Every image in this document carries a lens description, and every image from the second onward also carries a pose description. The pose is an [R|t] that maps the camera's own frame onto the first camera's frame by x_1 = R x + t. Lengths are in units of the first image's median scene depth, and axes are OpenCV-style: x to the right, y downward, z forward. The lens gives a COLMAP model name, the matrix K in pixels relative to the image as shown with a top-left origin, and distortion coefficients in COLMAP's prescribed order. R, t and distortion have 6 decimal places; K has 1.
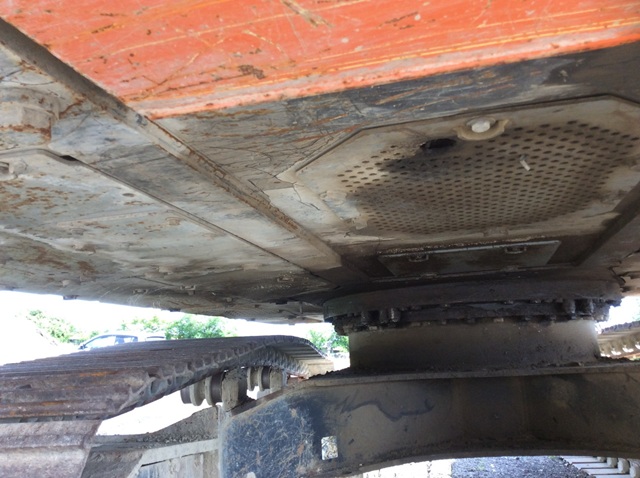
lens RADIAL K [[579.2, 0, 323.5], [0, 579.2, 232.8], [0, 0, 1]] dist [0.092269, -0.144578]
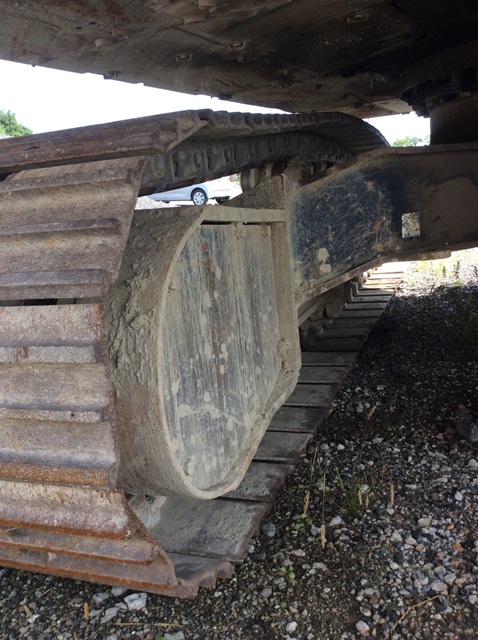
lens RADIAL K [[579.2, 0, 239.4], [0, 579.2, 325.9], [0, 0, 1]] dist [0.092269, -0.144578]
pose [[0.971376, 0.011979, -0.237245, -0.031602], [0.092355, 0.901112, 0.423636, 0.114653], [0.218859, -0.433421, 0.874212, 0.118120]]
